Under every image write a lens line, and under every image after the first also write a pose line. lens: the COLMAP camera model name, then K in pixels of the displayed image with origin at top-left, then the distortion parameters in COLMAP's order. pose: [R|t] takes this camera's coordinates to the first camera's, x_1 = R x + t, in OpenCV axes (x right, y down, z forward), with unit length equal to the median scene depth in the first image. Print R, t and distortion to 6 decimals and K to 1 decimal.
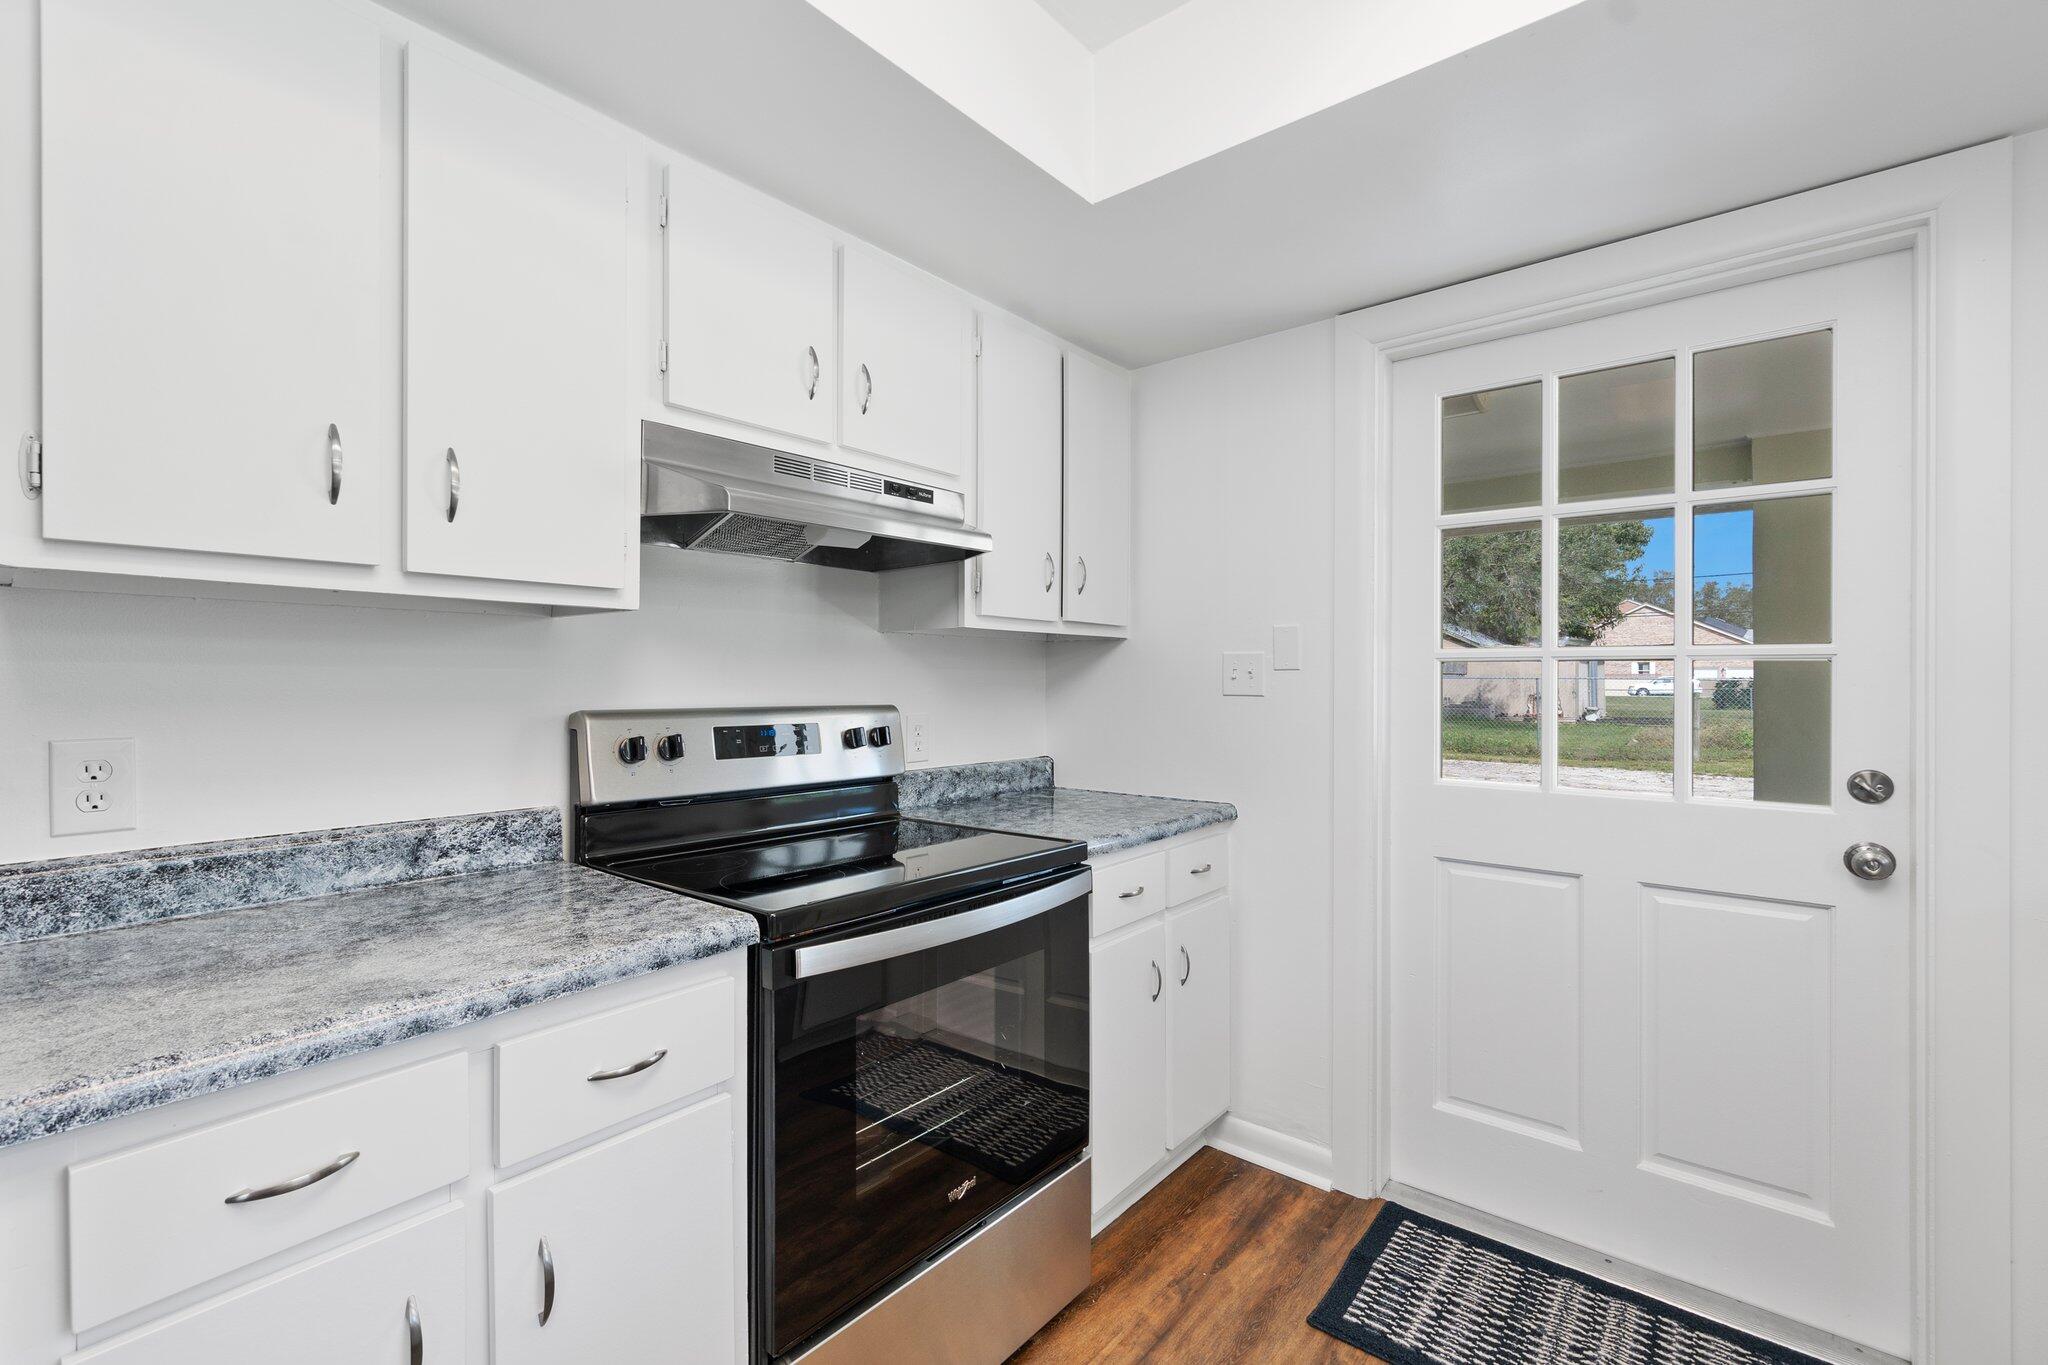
lens RADIAL K [[872.2, 0, 1018.8], [0, 872.2, 679.7], [0, 0, 1]] dist [-0.001266, 0.000035]
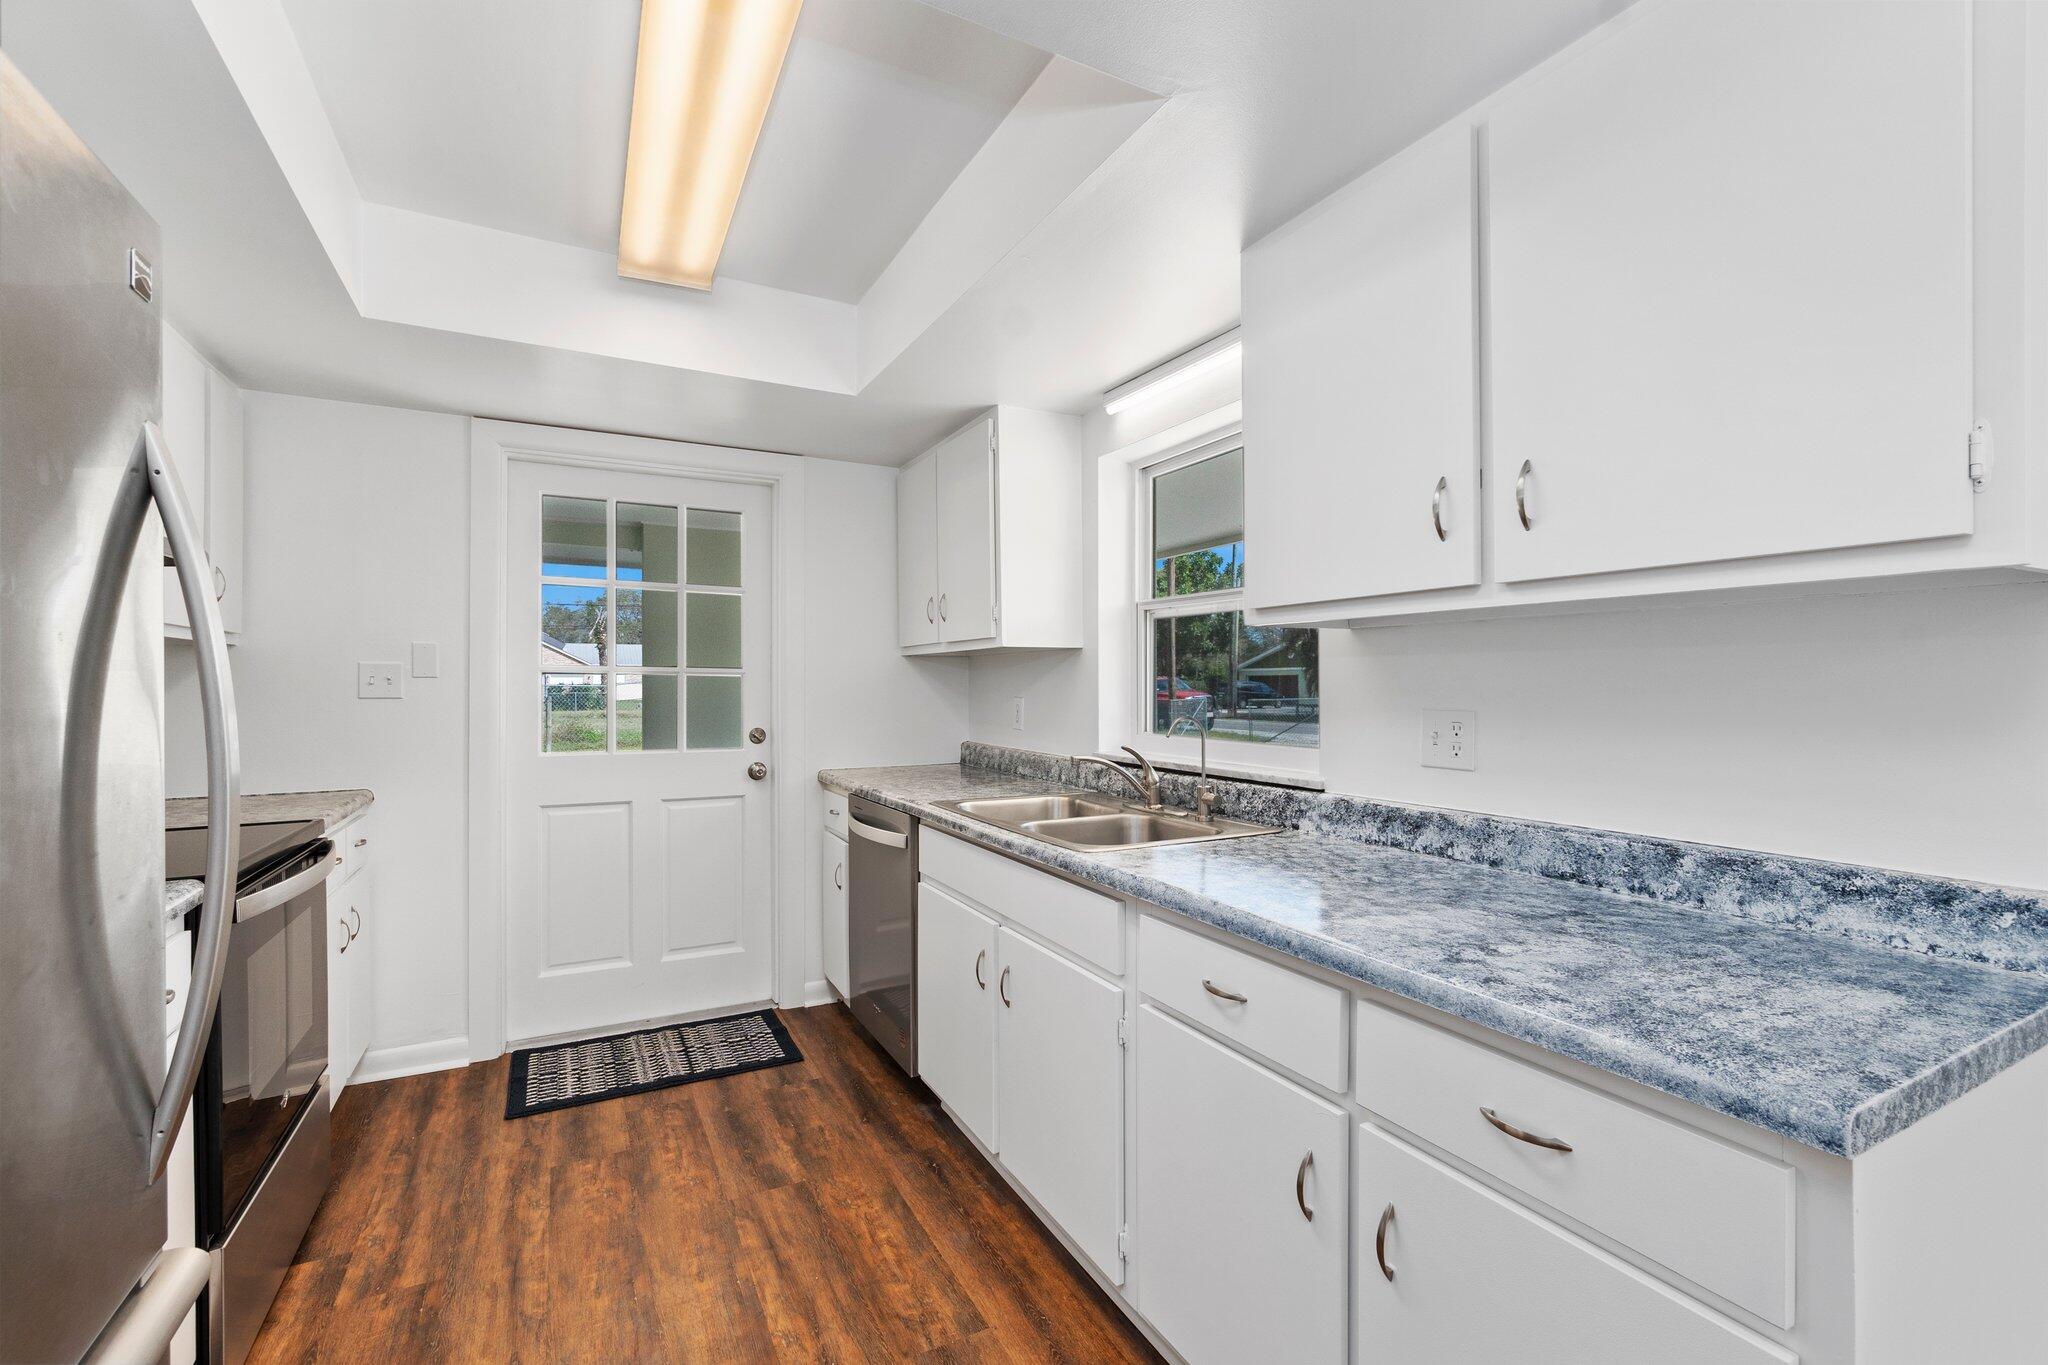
lens RADIAL K [[872.2, 0, 1020.5], [0, 872.2, 683.3], [0, 0, 1]] dist [-0.001266, 0.000035]
pose [[0.373629, 0.002475, 0.927575, -0.651387], [0.002317, 0.999991, -0.003601, 0.005190], [-0.927575, 0.003495, 0.373620, -0.332660]]
